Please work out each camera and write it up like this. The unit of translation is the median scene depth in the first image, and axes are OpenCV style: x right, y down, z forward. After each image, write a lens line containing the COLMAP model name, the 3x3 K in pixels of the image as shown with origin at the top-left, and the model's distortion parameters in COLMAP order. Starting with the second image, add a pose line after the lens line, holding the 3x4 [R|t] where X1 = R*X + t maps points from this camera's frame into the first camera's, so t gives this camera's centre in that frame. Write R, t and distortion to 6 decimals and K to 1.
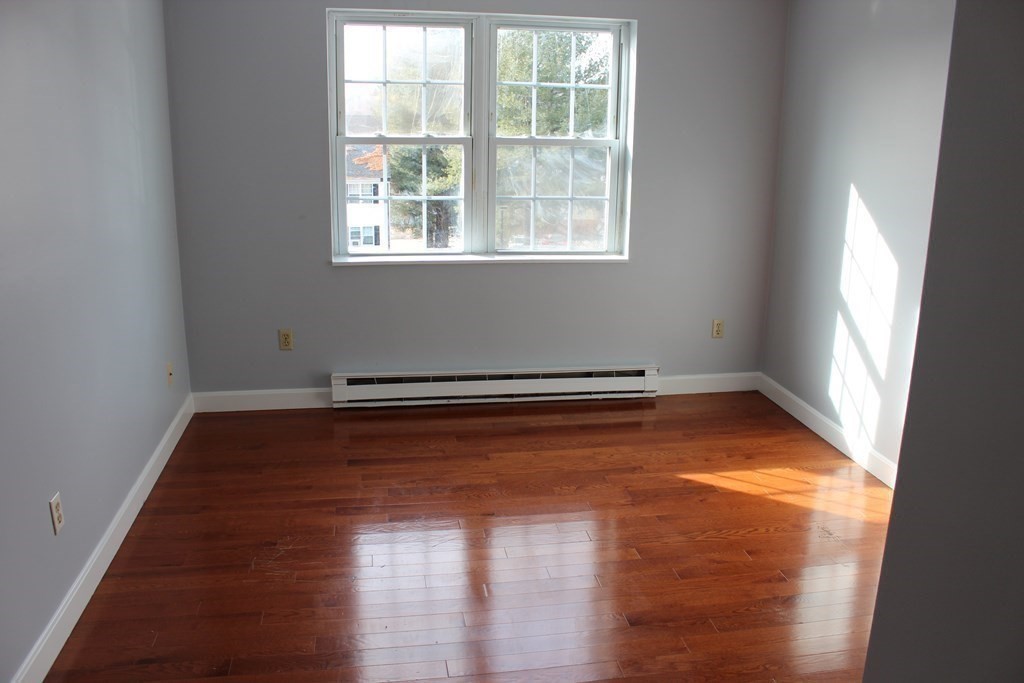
lens RADIAL K [[844.3, 0, 509.9], [0, 844.3, 342.2], [0, 0, 1]] dist [-0.136135, 0.104734]
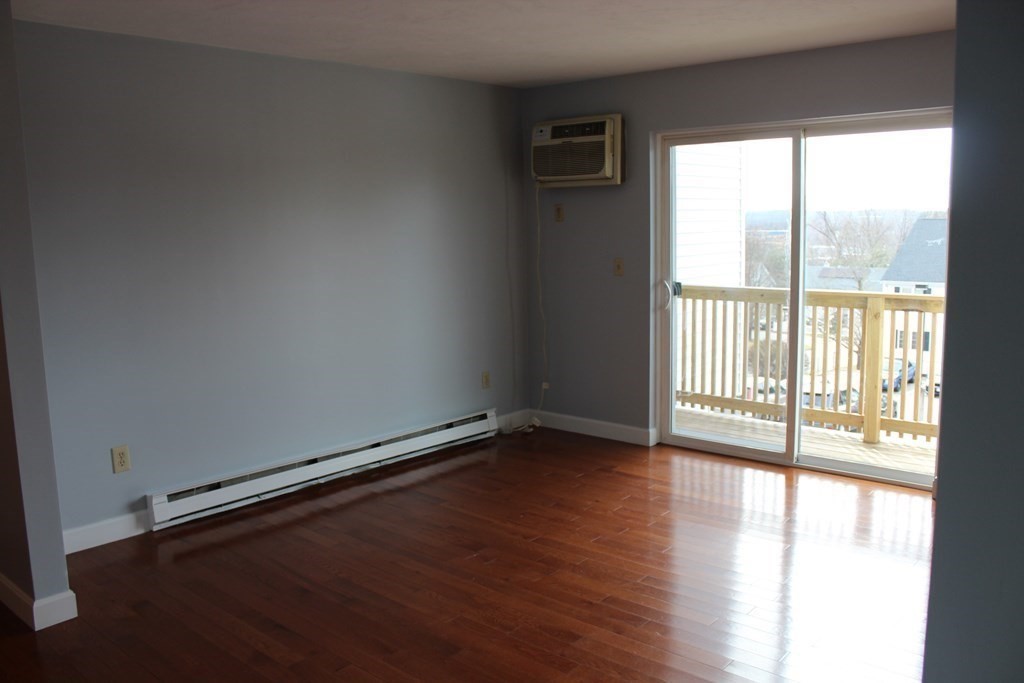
lens RADIAL K [[844.3, 0, 512.8], [0, 844.3, 339.0], [0, 0, 1]] dist [-0.136135, 0.104734]
pose [[0.793975, -0.127467, 0.594438, -0.445966], [0.205821, 0.976392, -0.065539, 0.015836], [-0.572051, 0.174384, 0.801466, 0.047225]]
